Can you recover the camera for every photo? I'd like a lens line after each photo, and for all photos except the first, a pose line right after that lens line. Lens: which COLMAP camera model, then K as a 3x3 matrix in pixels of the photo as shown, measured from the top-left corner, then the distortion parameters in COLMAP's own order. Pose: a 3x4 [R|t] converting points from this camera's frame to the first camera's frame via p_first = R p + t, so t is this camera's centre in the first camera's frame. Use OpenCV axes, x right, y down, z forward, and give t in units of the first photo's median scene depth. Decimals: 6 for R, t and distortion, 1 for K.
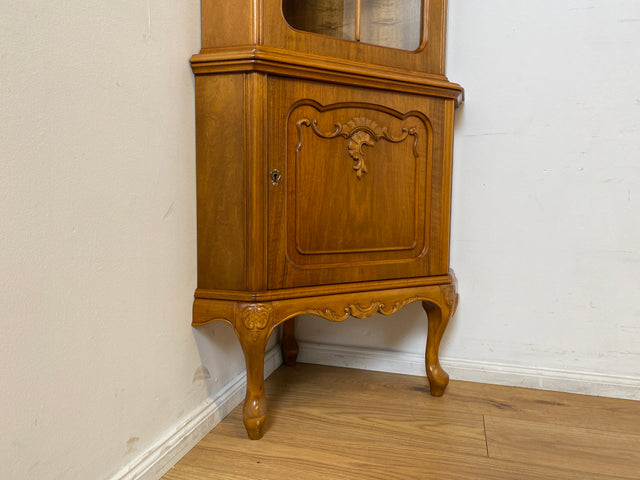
lens RADIAL K [[484.1, 0, 319.4], [0, 484.1, 237.5], [0, 0, 1]] dist [0.067110, -0.119231]
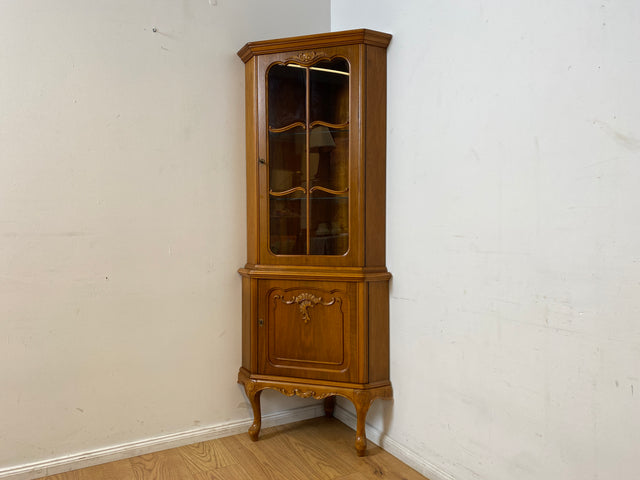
lens RADIAL K [[488.3, 0, 313.3], [0, 488.3, 244.5], [0, 0, 1]] dist [0.073183, -0.106791]
pose [[0.699211, 0.011480, -0.714823, 1.532779], [-0.048347, 0.998341, -0.031259, -0.387824], [0.713278, 0.056416, 0.698607, -0.380509]]
